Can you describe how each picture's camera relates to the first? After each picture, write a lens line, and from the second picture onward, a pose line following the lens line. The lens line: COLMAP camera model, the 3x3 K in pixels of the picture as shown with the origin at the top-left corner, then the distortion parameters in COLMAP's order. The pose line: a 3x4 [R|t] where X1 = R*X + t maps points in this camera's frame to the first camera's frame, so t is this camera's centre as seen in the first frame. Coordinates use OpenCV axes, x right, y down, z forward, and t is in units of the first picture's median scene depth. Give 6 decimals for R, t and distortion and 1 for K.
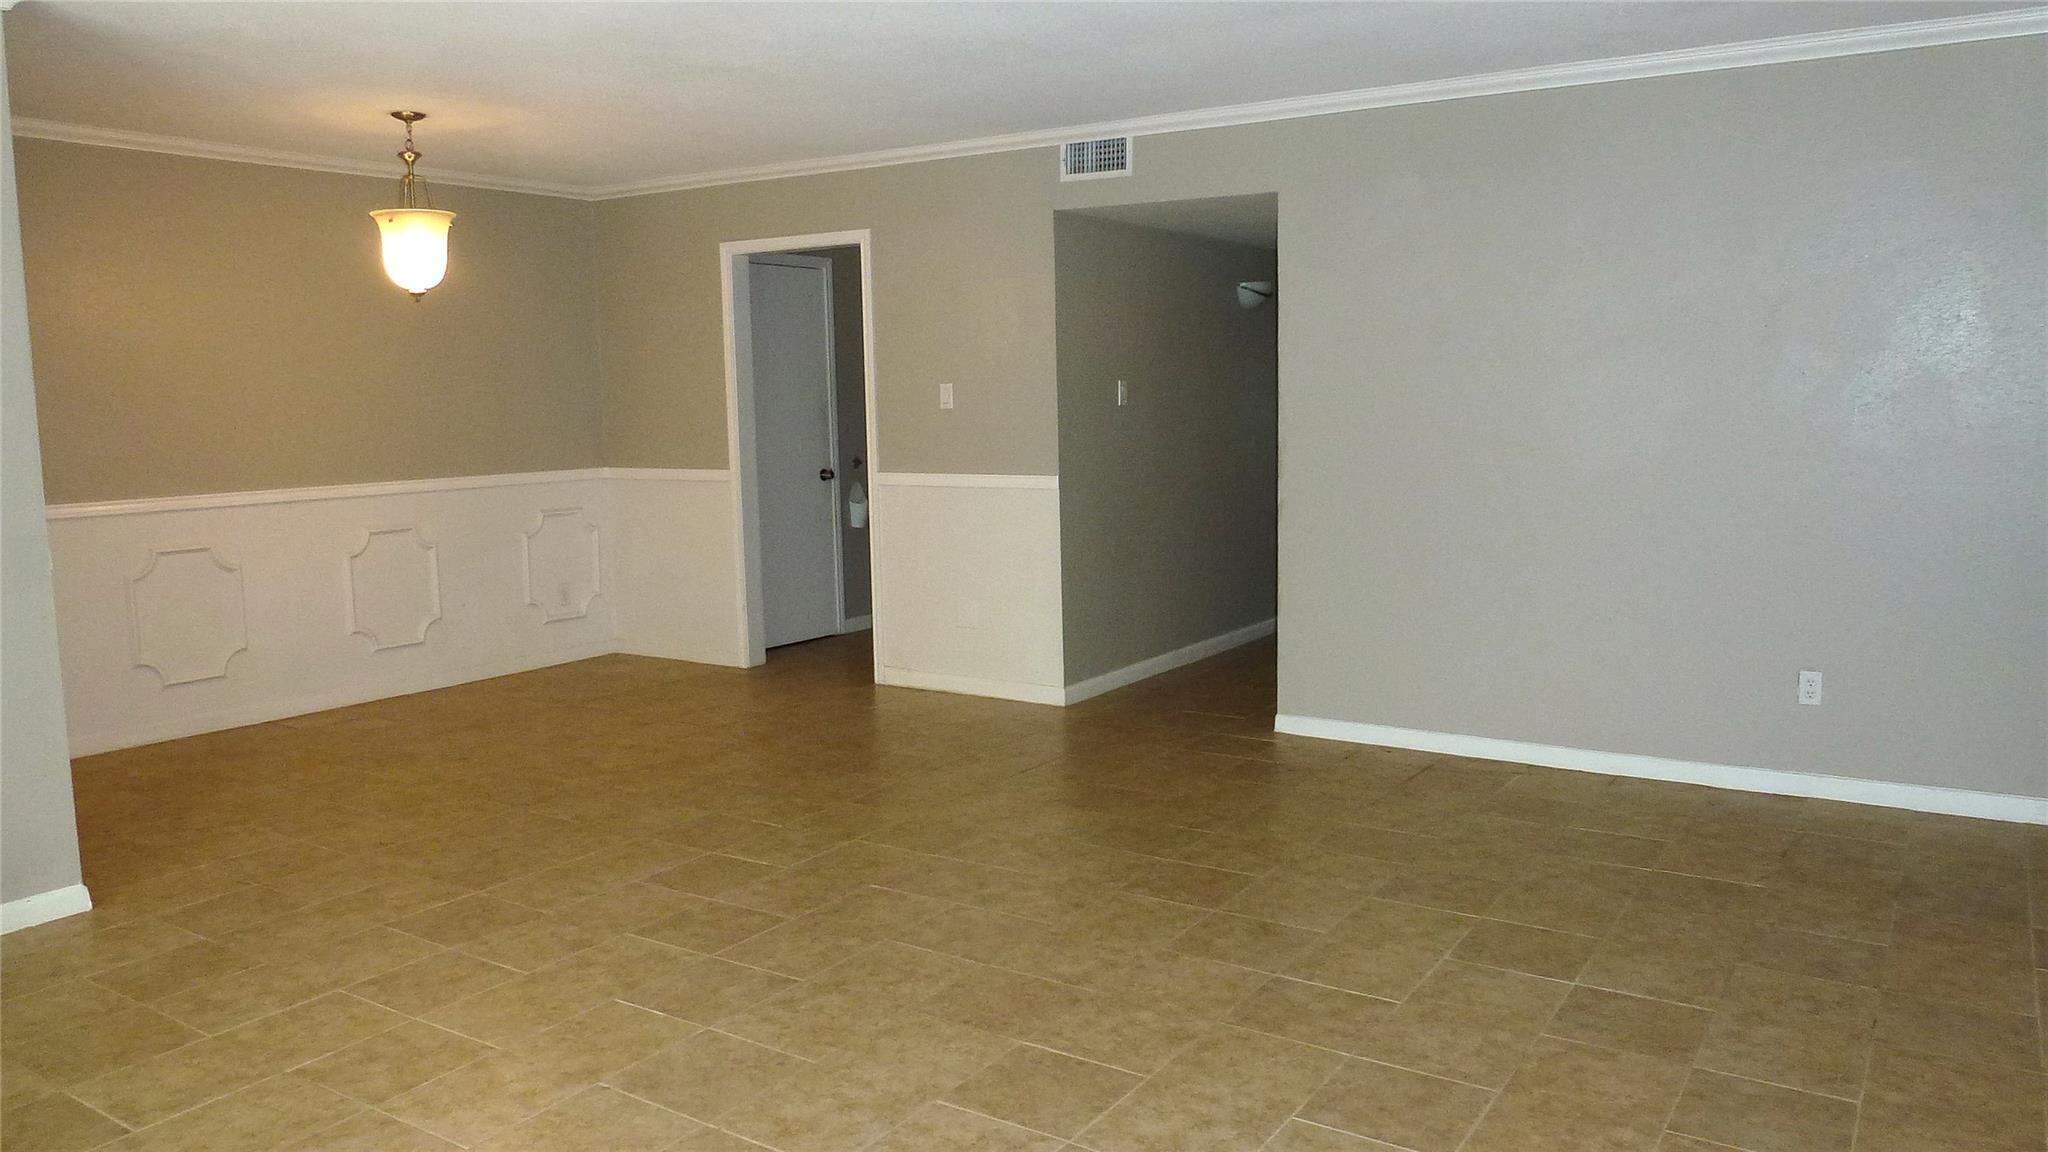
lens RADIAL K [[1453.5, 0, 1031.9], [0, 1453.5, 575.7], [0, 0, 1]] dist [-0.059163, 0.000157]
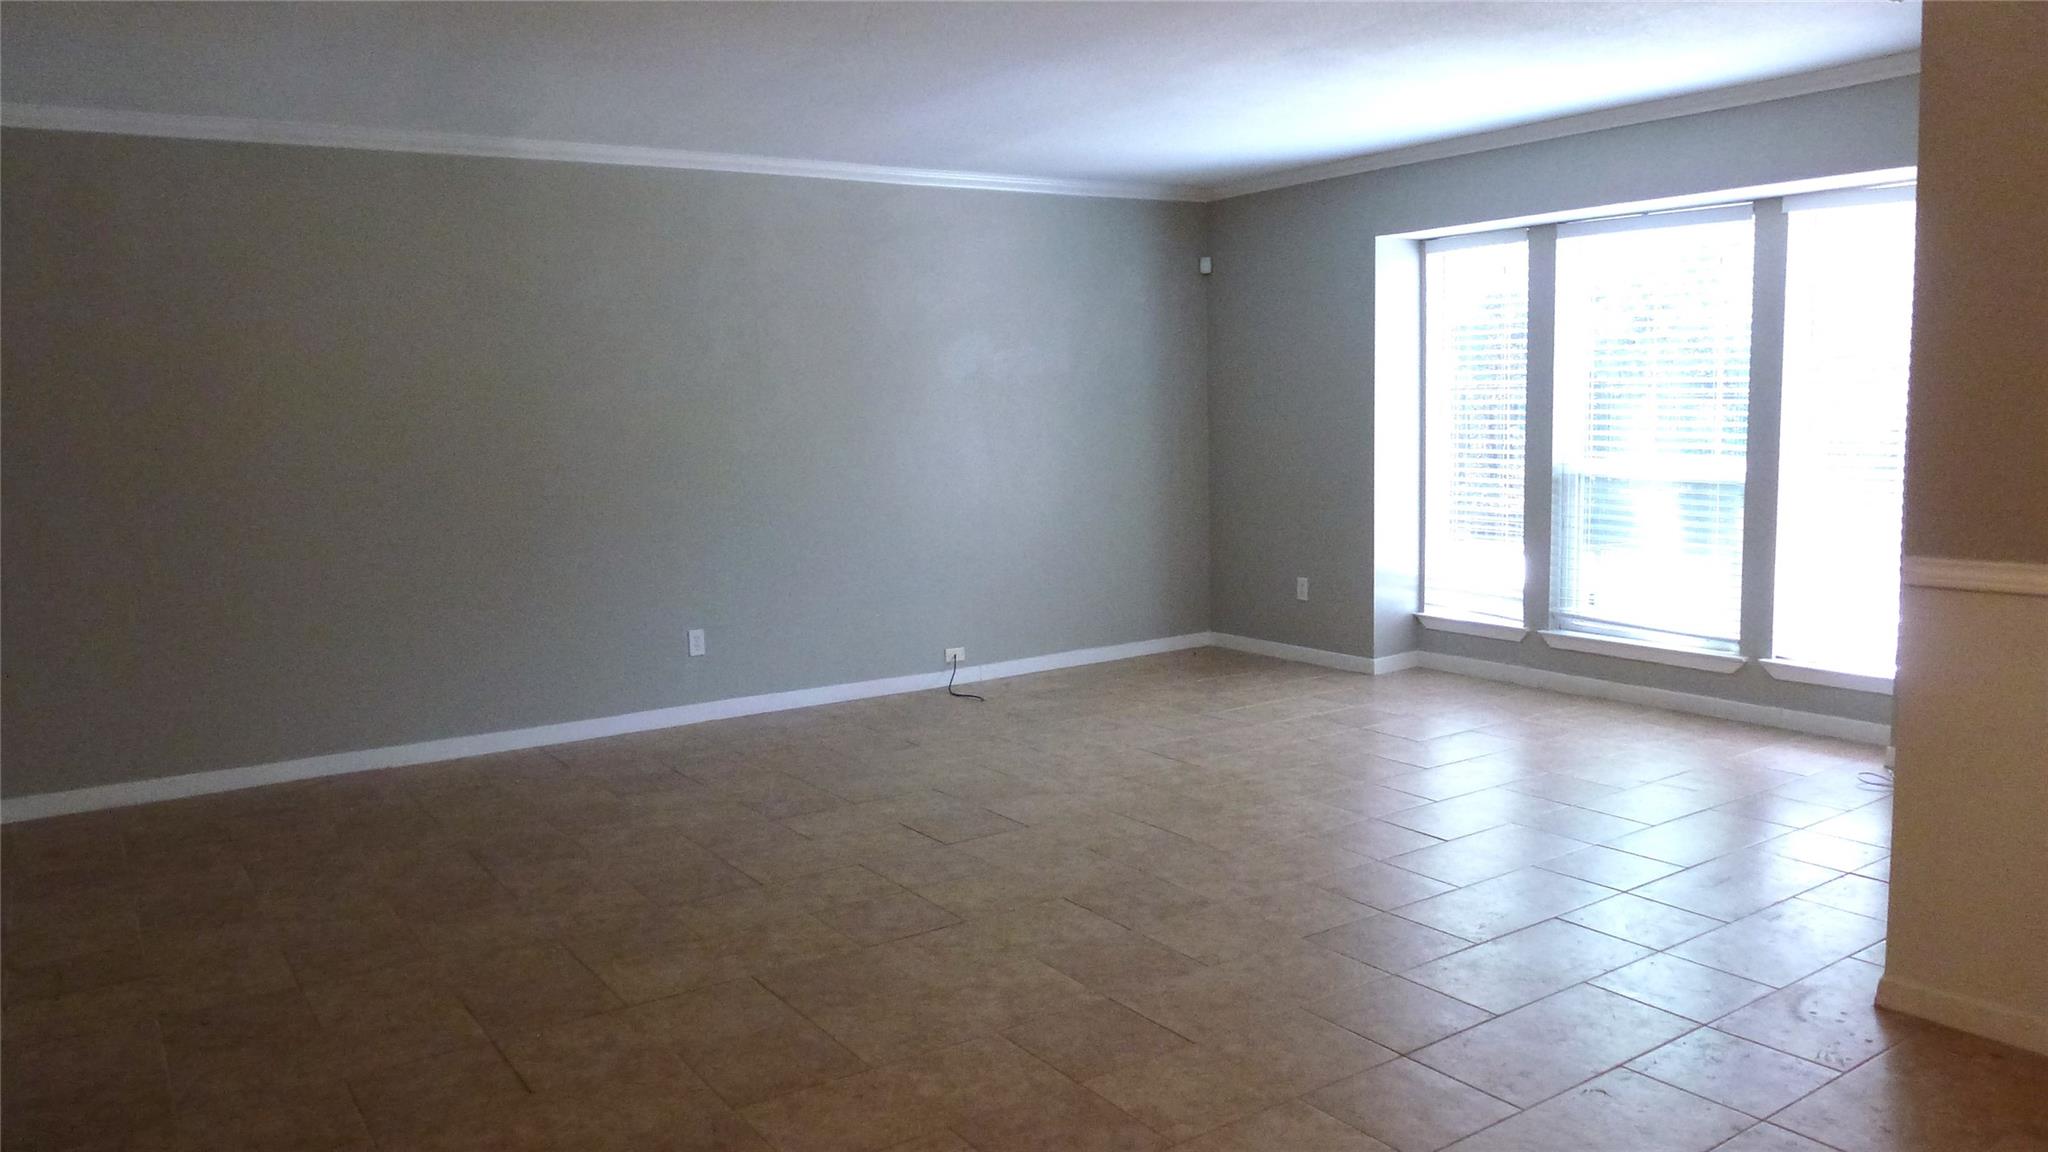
lens RADIAL K [[1453.5, 0, 1028.1], [0, 1453.5, 576.4], [0, 0, 1]] dist [-0.059163, 0.000157]
pose [[-0.920335, -0.009284, 0.391021, -0.564343], [0.086266, 0.970281, 0.226080, -0.234242], [-0.381500, 0.241801, -0.892183, 1.937238]]
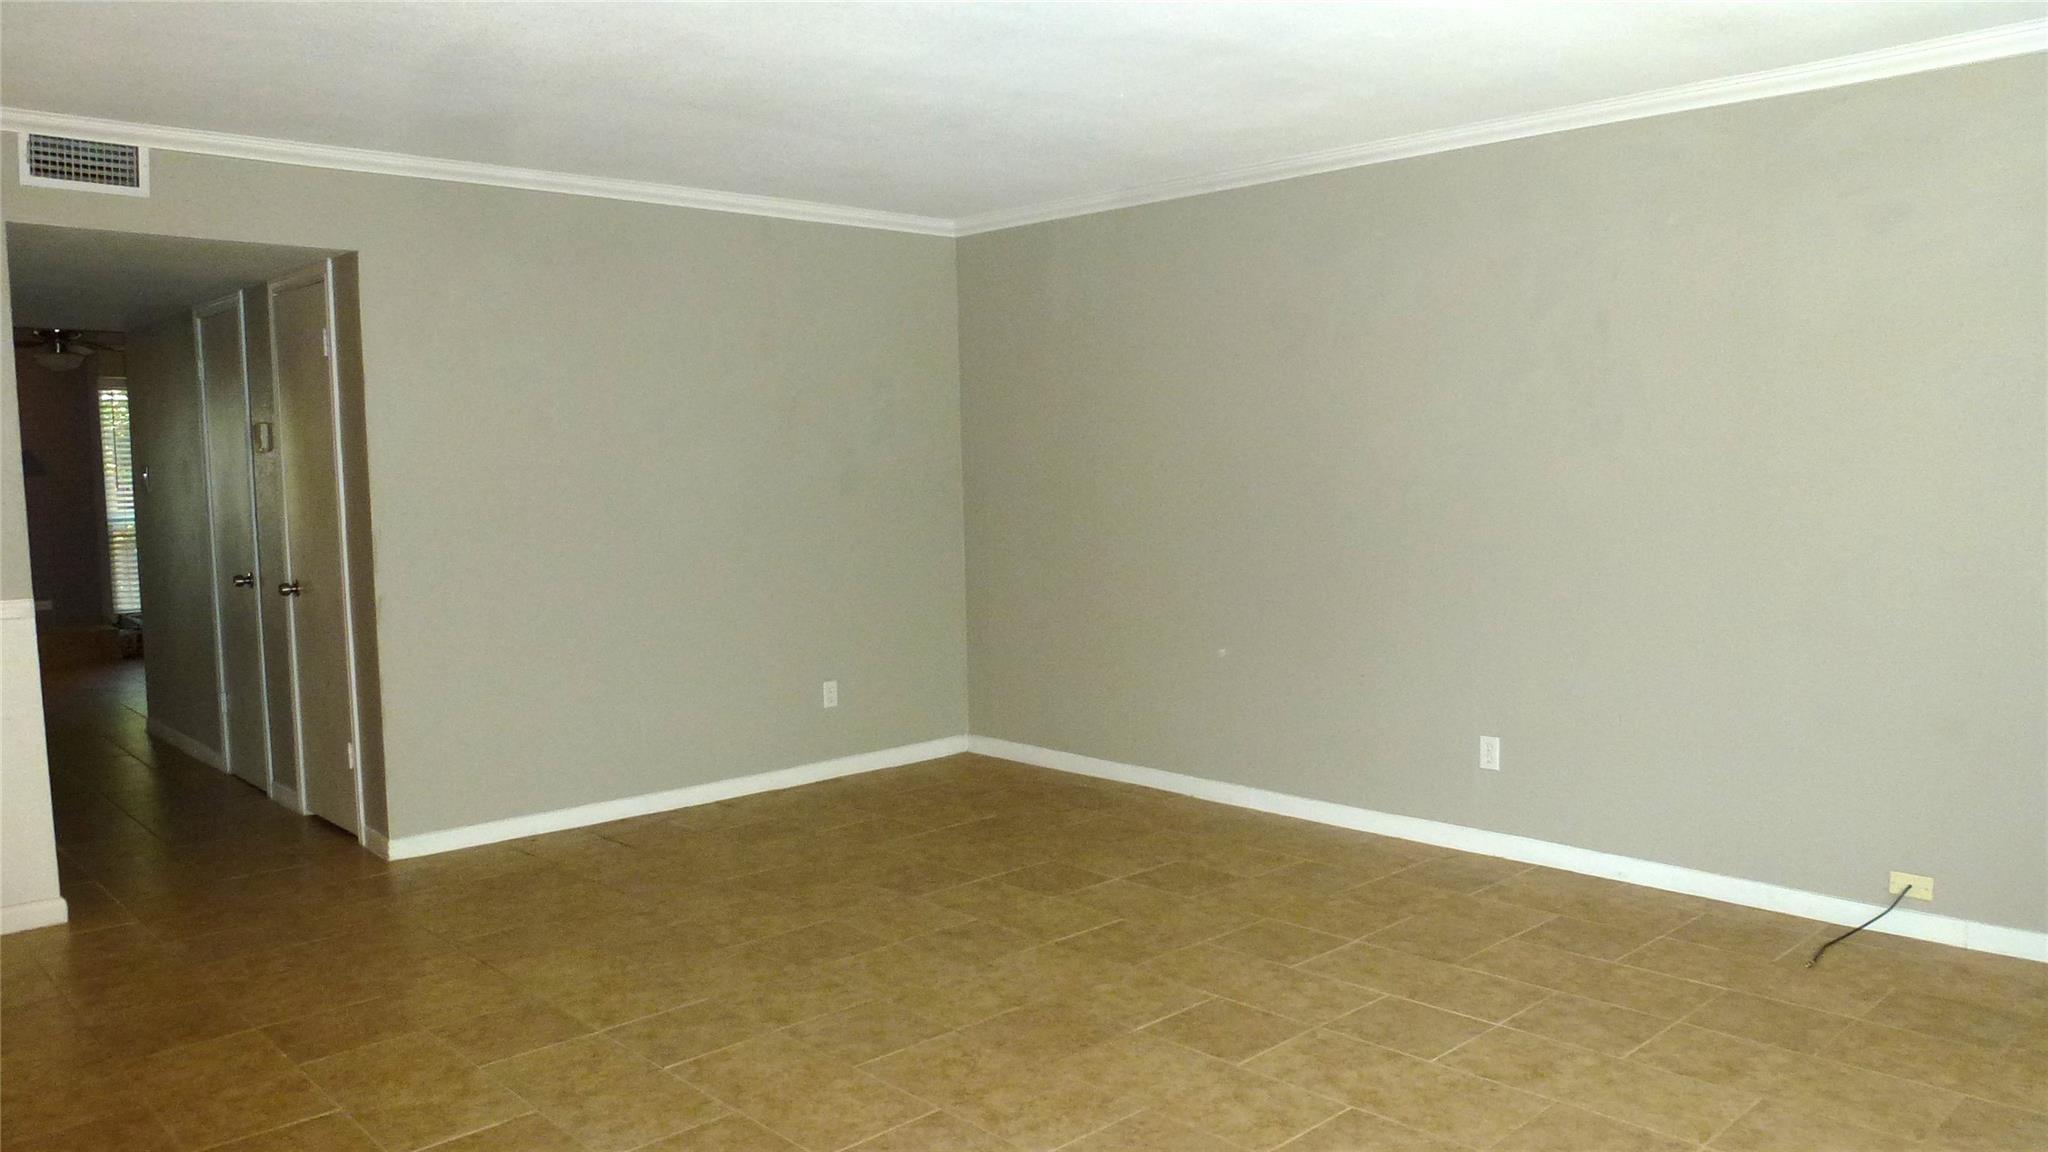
lens RADIAL K [[1453.5, 0, 1038.3], [0, 1453.5, 565.7], [0, 0, 1]] dist [-0.059163, 0.000157]
pose [[0.228160, -0.057481, 0.971925, -0.906267], [0.133949, 0.990616, 0.027142, -0.063617], [-0.964365, 0.123996, 0.233719, 0.629693]]
